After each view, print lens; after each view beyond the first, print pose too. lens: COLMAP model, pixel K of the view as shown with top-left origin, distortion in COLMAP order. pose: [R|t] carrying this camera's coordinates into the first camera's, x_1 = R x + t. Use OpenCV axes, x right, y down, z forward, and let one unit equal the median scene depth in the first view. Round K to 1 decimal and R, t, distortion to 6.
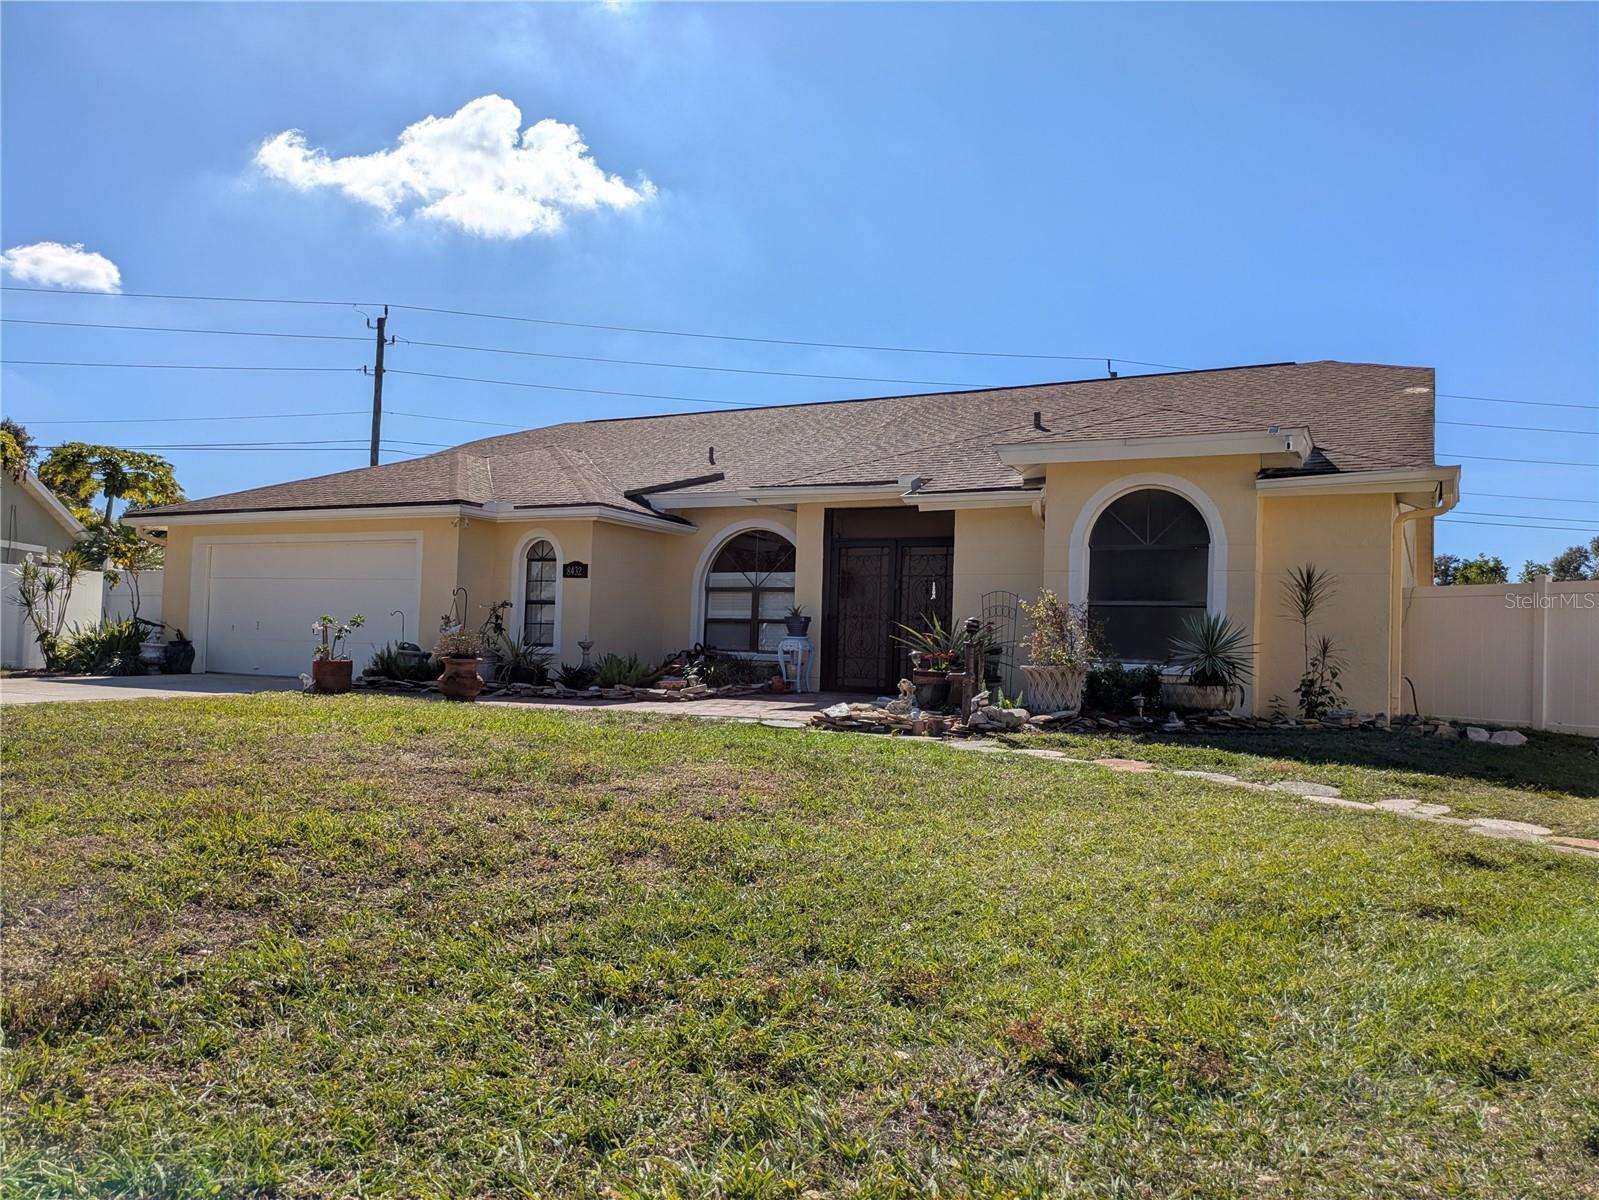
lens RADIAL K [[1137.4, 0, 793.0], [0, 1137.4, 606.7], [0, 0, 1]] dist [-0.002375, -0.018463]
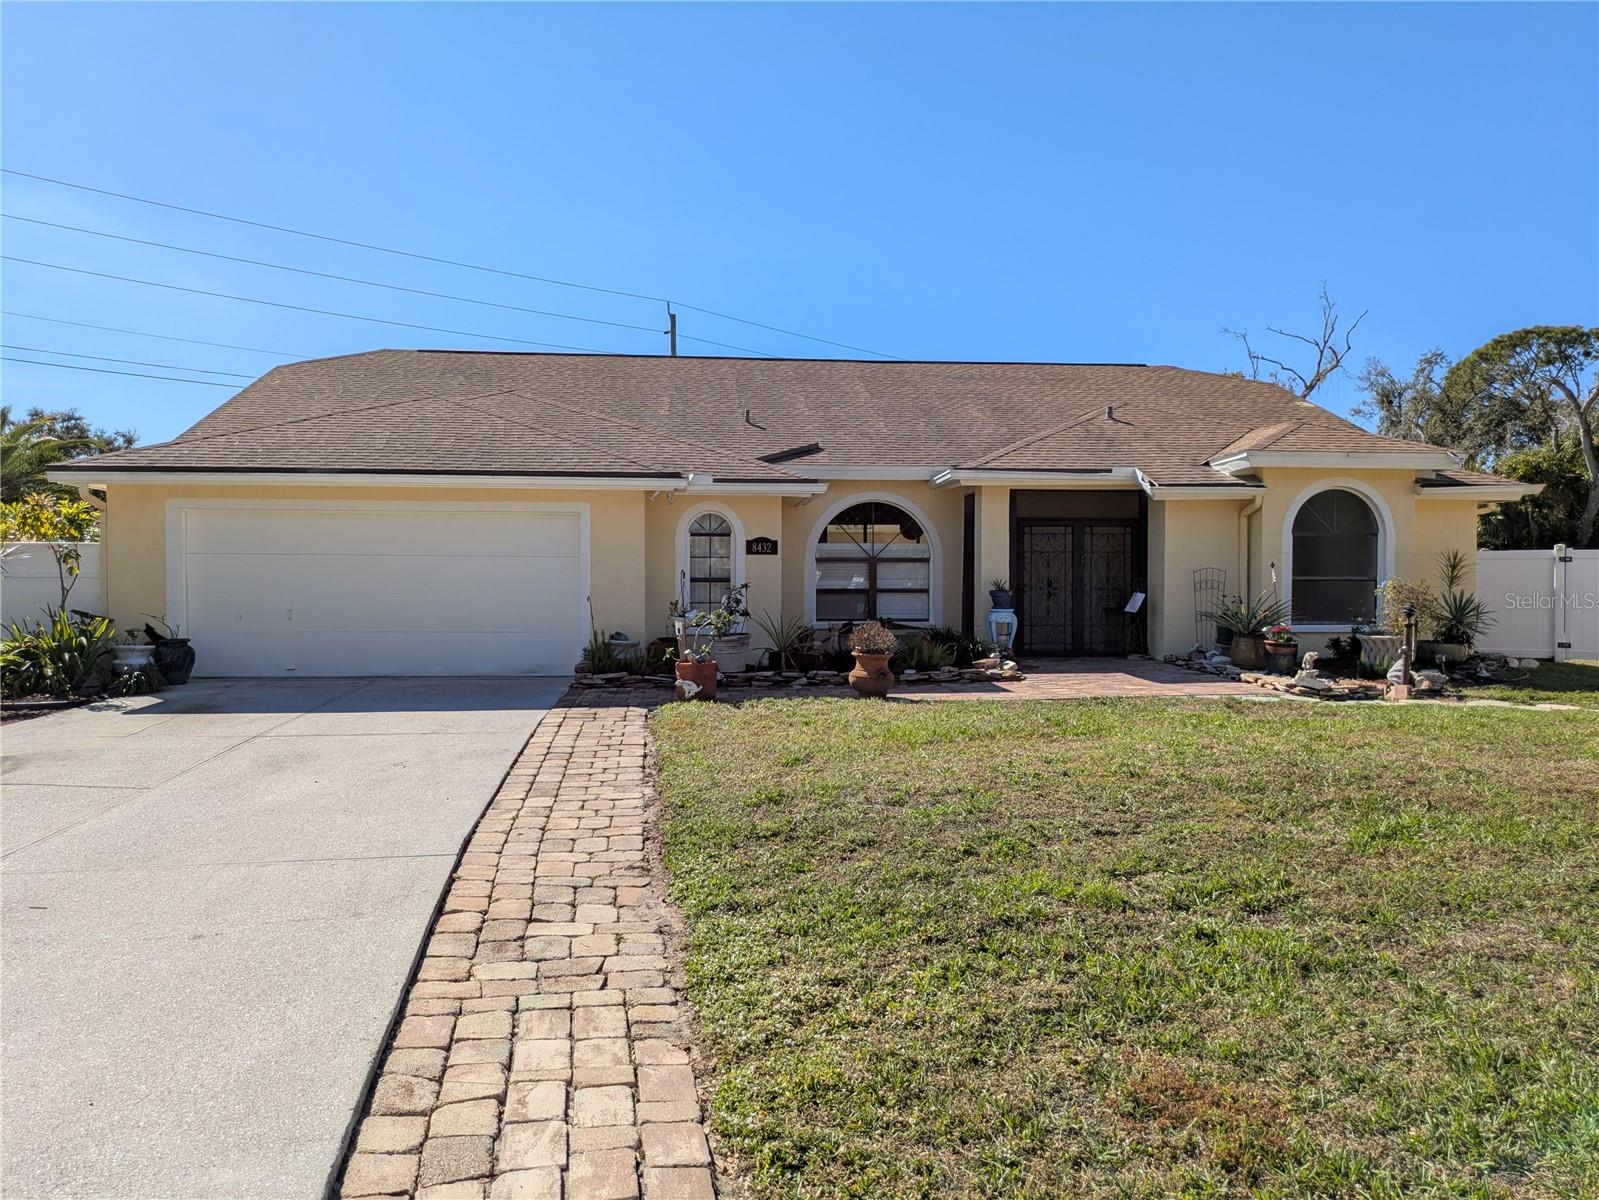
lens RADIAL K [[1137.4, 0, 793.0], [0, 1137.4, 606.7], [0, 0, 1]] dist [-0.002375, -0.018463]
pose [[0.837789, -0.046036, 0.544050, -0.701603], [0.004636, 0.997003, 0.077224, -0.056467], [-0.545975, -0.062175, 0.835491, 0.193489]]
